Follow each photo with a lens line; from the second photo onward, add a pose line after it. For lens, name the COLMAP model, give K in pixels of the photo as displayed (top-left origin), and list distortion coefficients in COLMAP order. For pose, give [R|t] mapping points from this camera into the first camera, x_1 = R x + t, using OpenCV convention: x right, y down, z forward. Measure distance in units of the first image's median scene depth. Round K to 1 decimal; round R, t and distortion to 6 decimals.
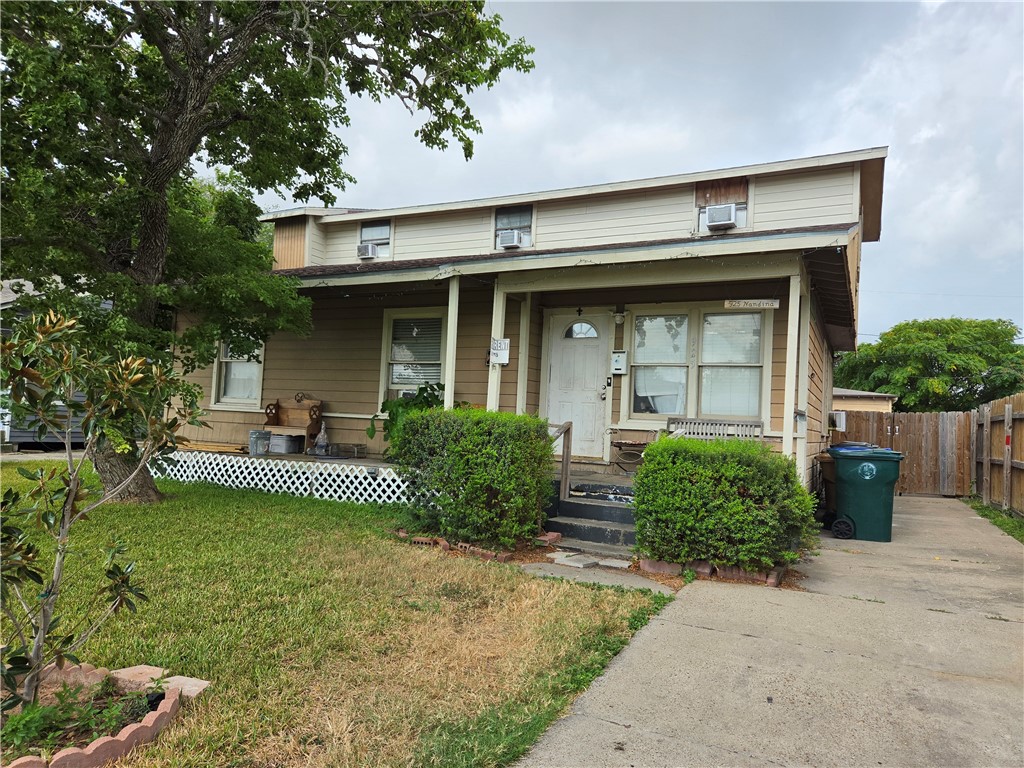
lens RADIAL K [[689.0, 0, 512.3], [0, 689.0, 388.6], [0, 0, 1]] dist [0.043459, -0.008642]
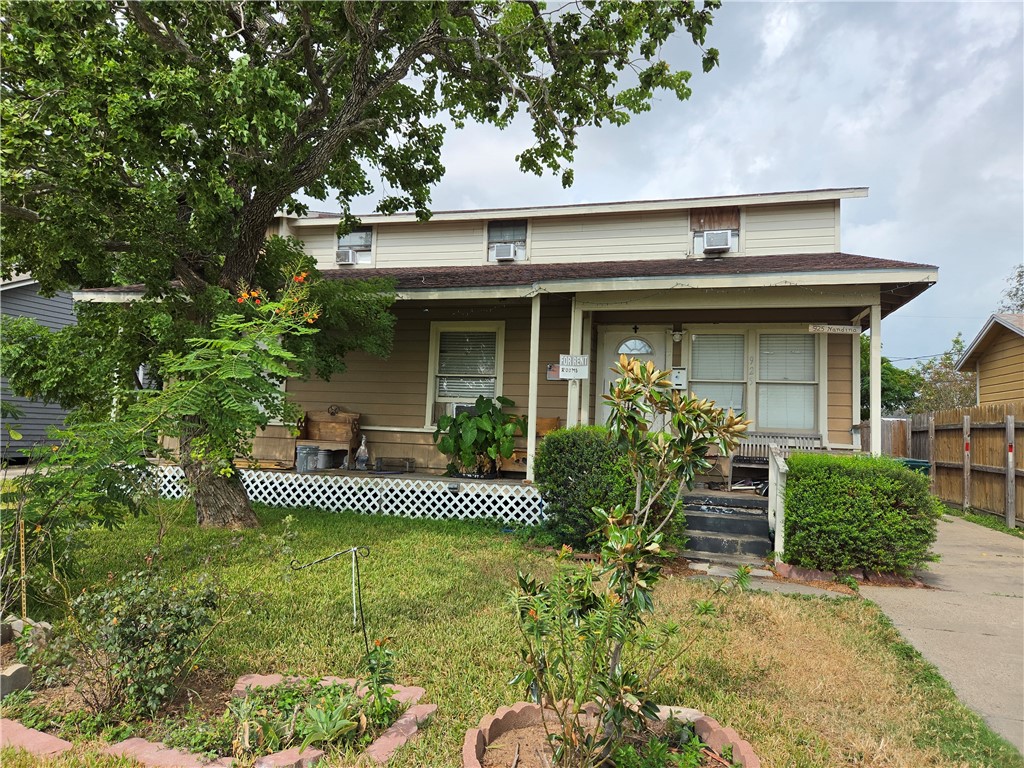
lens RADIAL K [[689.0, 0, 488.2], [0, 689.0, 372.2], [0, 0, 1]] dist [0.043459, -0.008642]
pose [[0.983080, 0.007961, 0.183001, -0.314344], [-0.003136, 0.999640, -0.026640, -0.017667], [-0.183148, 0.025615, 0.982752, 0.009450]]
